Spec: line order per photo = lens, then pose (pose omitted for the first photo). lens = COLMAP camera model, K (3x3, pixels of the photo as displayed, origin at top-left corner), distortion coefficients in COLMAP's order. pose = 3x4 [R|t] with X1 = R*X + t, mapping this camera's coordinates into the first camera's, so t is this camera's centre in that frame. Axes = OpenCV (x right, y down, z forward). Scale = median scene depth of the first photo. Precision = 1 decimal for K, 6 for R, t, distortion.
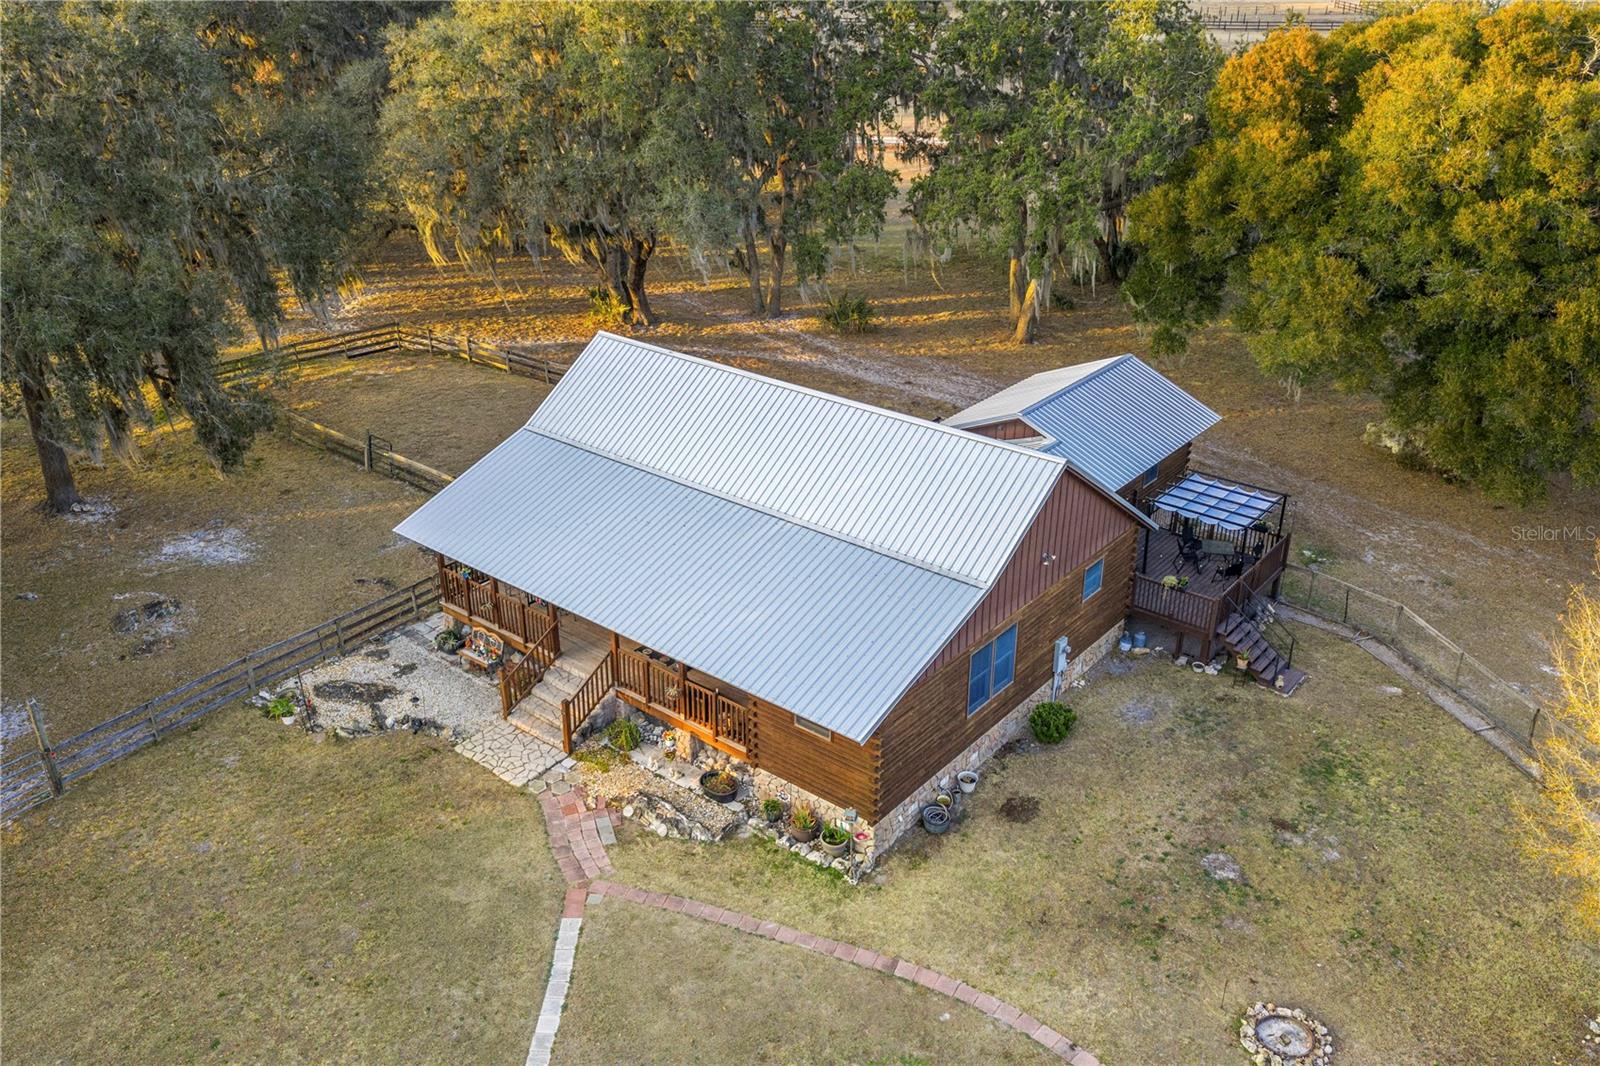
lens RADIAL K [[1322.2, 0, 797.7], [0, 1322.2, 536.9], [0, 0, 1]] dist [0.024571, -0.047793]
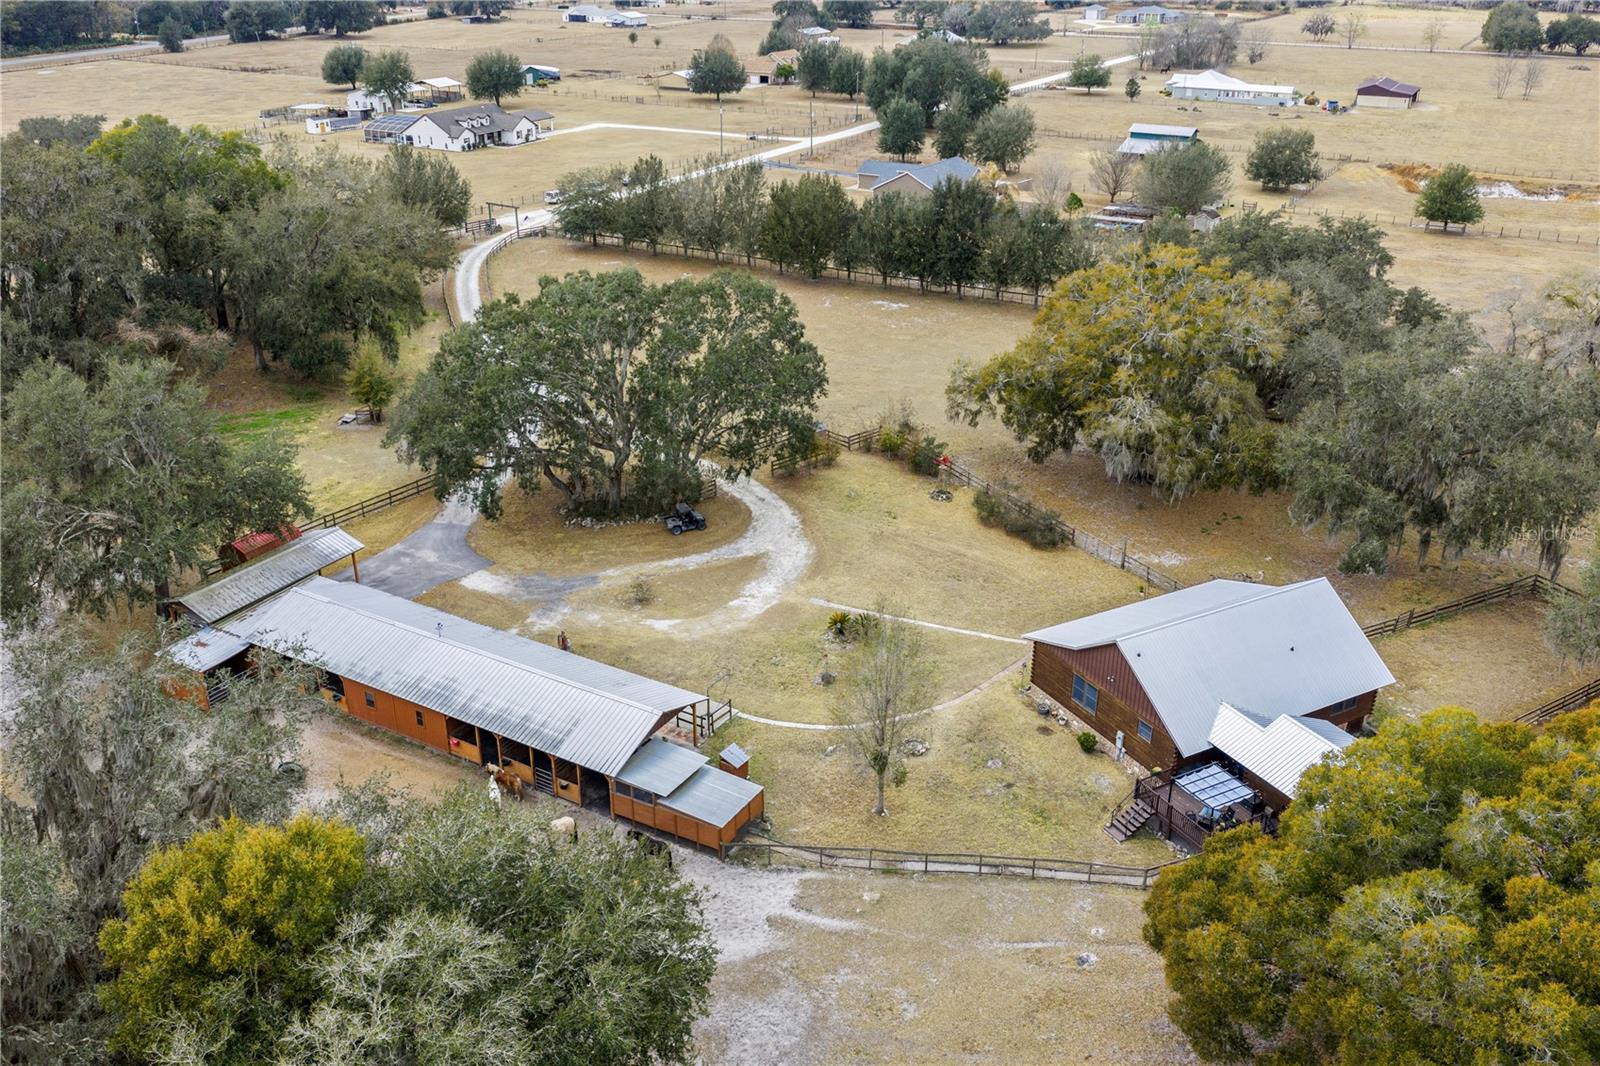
lens RADIAL K [[1322.2, 0, 797.7], [0, 1322.2, 536.9], [0, 0, 1]] dist [0.024571, -0.047793]
pose [[-0.388986, 0.382686, -0.837998, 2.248689], [-0.408689, 0.743544, 0.529259, -1.165956], [0.825629, 0.548355, -0.132828, 0.740622]]
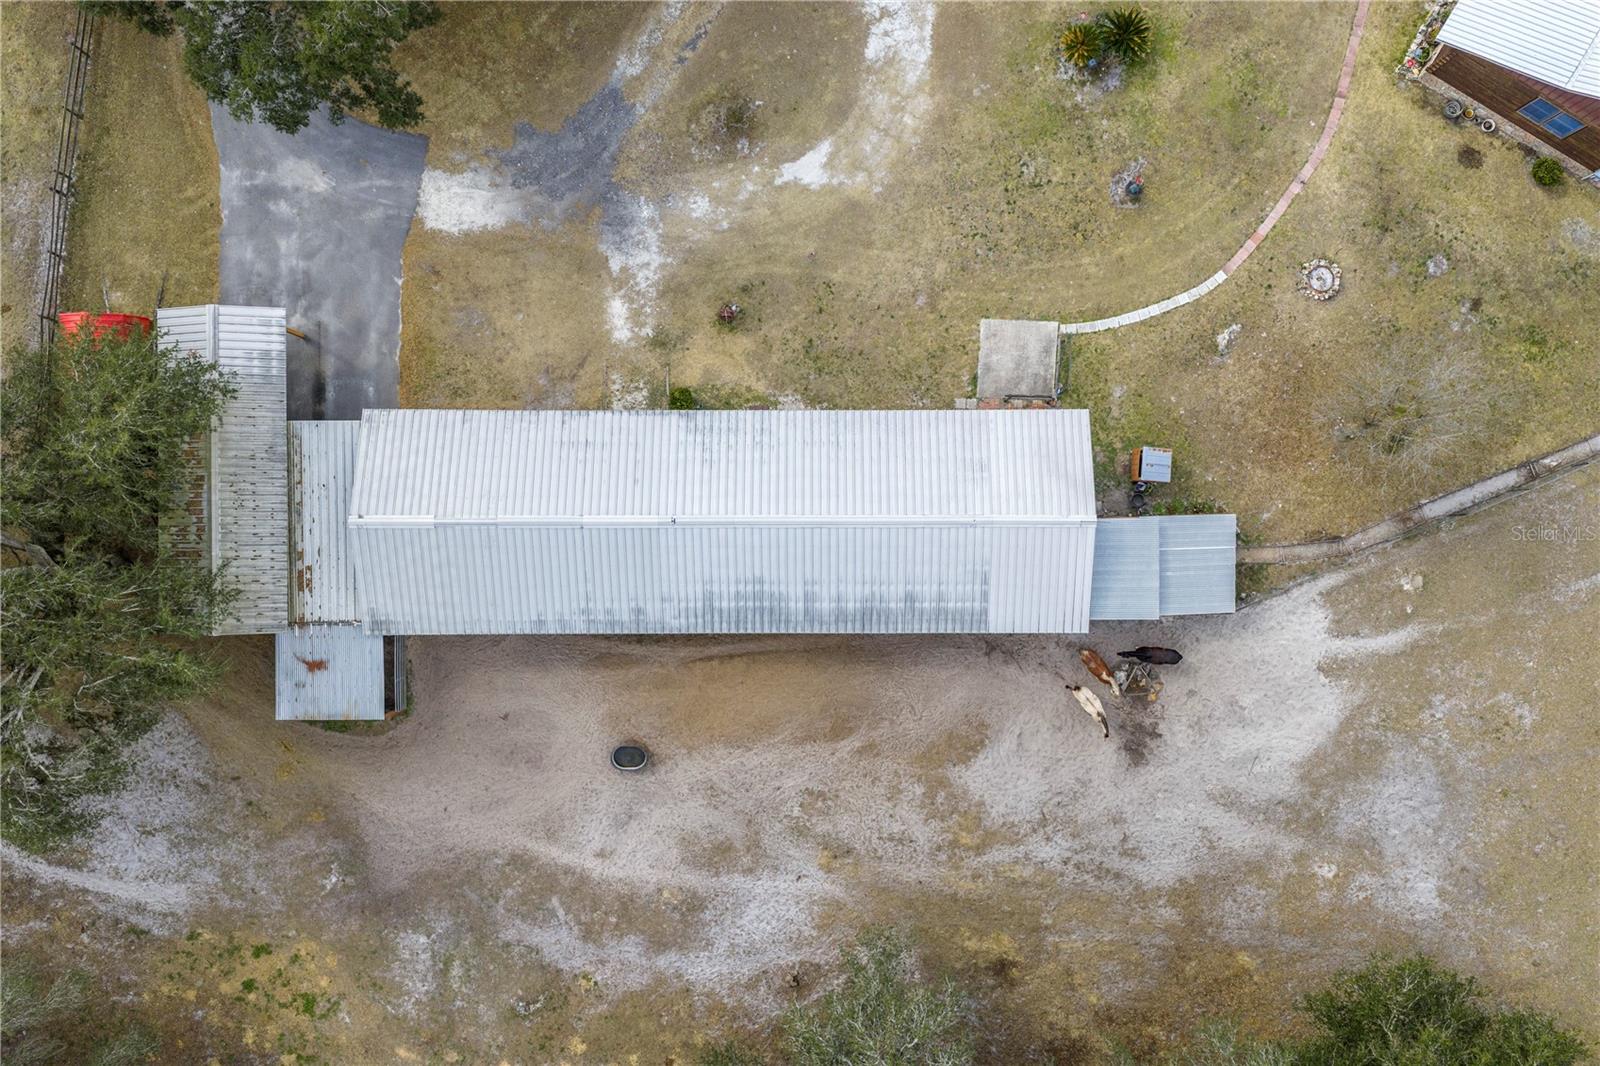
lens RADIAL K [[1322.2, 0, 797.7], [0, 1322.2, 536.9], [0, 0, 1]] dist [0.024571, -0.047793]
pose [[0.133466, 0.991052, -0.001732, 0.543162], [-0.426394, 0.059001, 0.902611, -0.958452], [0.894637, -0.119729, 0.430453, -0.603890]]
